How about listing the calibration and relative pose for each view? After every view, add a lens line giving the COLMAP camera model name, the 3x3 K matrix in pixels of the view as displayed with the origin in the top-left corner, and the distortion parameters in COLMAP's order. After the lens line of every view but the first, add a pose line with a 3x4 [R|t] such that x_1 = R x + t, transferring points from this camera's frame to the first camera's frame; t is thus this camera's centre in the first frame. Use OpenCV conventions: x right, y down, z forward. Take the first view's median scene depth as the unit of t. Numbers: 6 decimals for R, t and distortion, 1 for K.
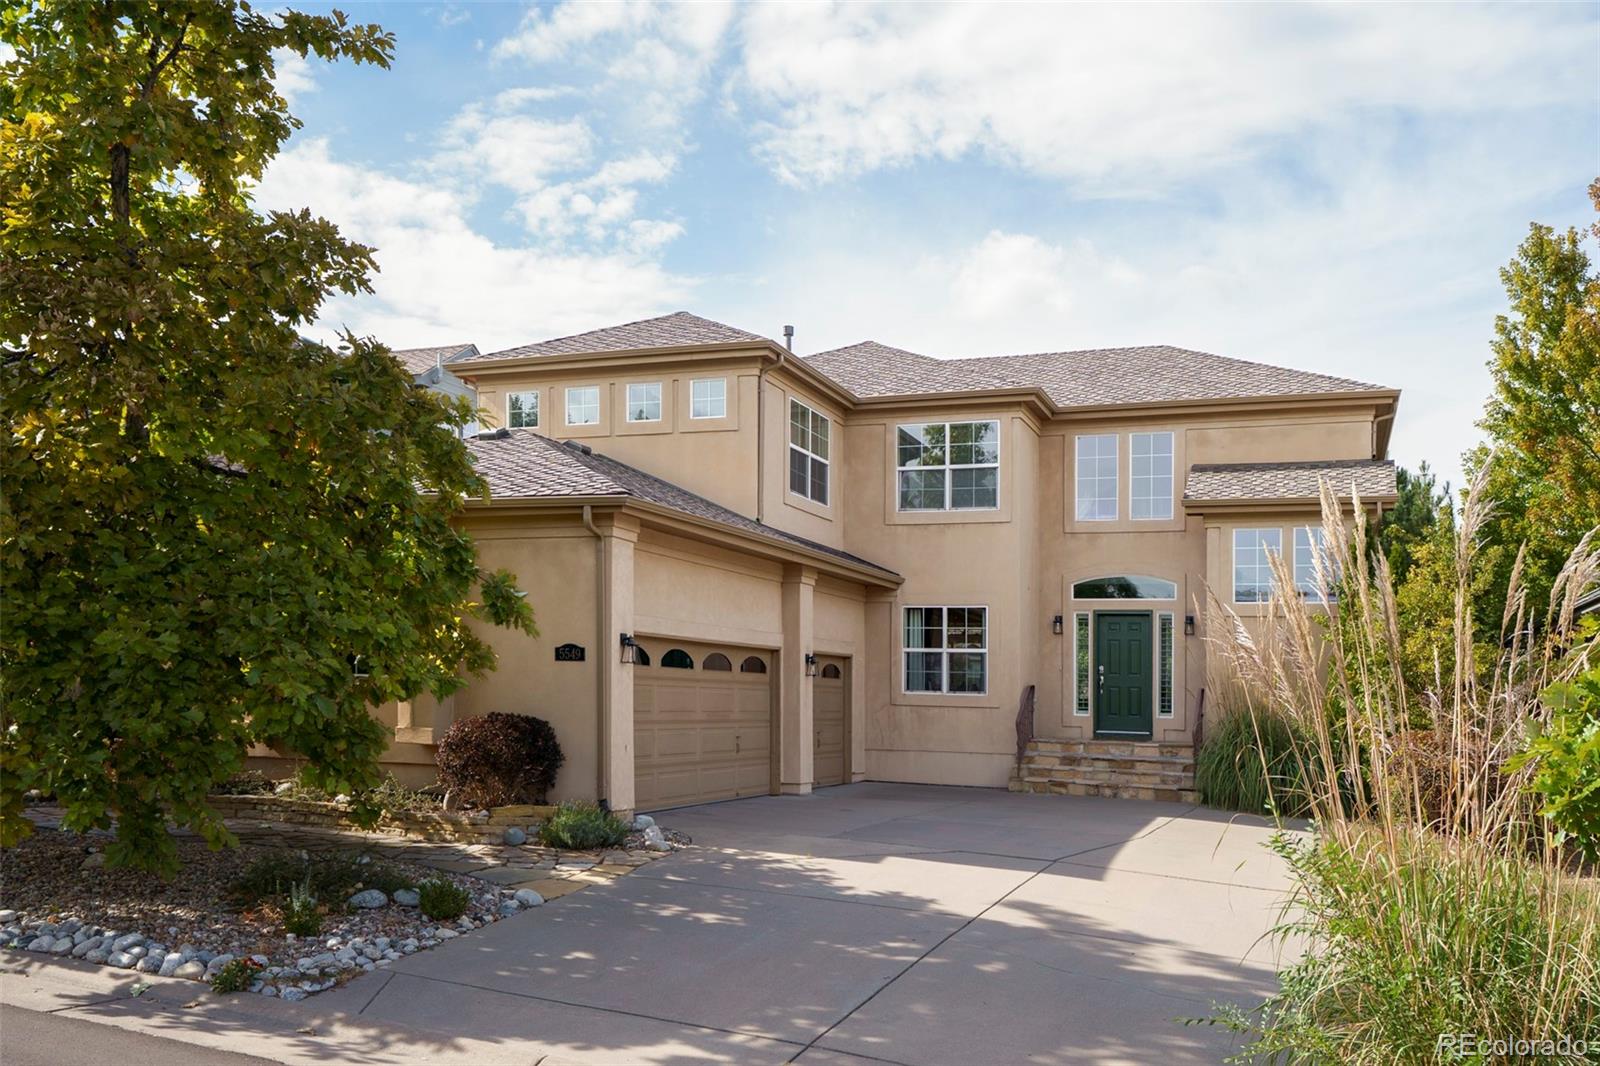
lens RADIAL K [[1221.3, 0, 805.9], [0, 1221.3, 676.2], [0, 0, 1]] dist [0.022192, 0.006308]
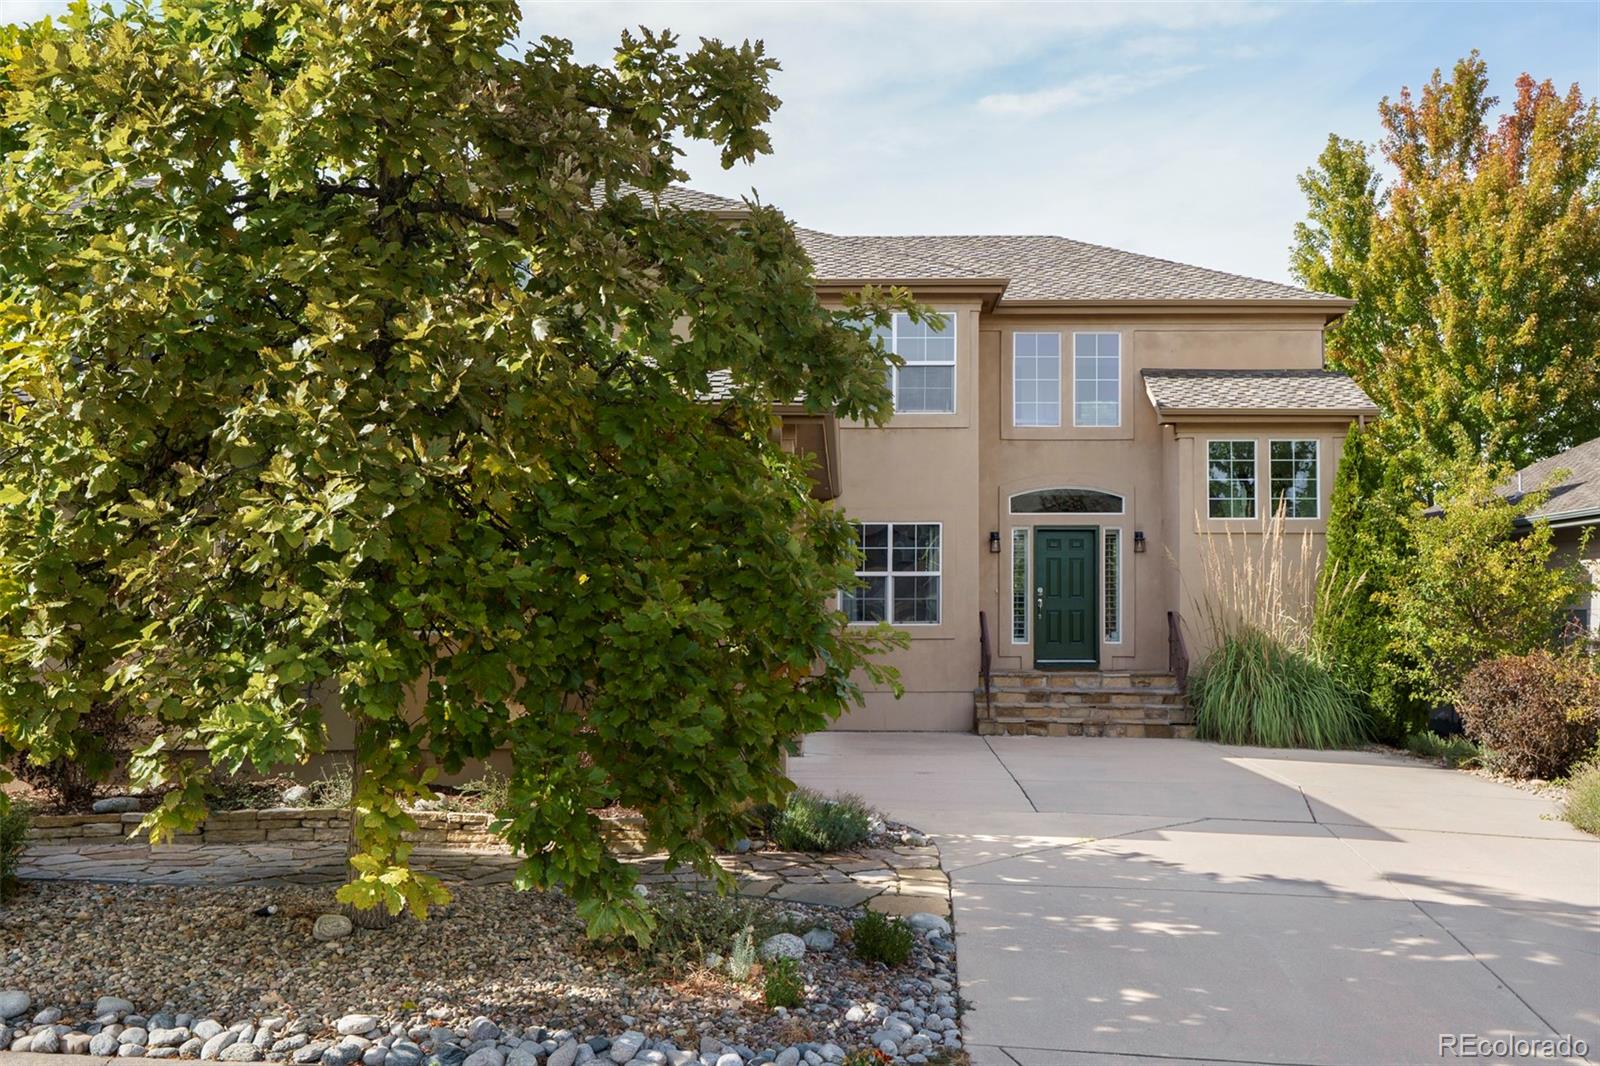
lens RADIAL K [[1423.0, 0, 800.4], [0, 1423.0, 525.0], [0, 0, 1]] dist [0.019285, 0.008599]
pose [[0.949243, -0.008018, 0.314440, -0.263768], [0.021307, 0.999018, -0.038846, -0.018196], [-0.313820, 0.043574, 0.948482, 0.065182]]
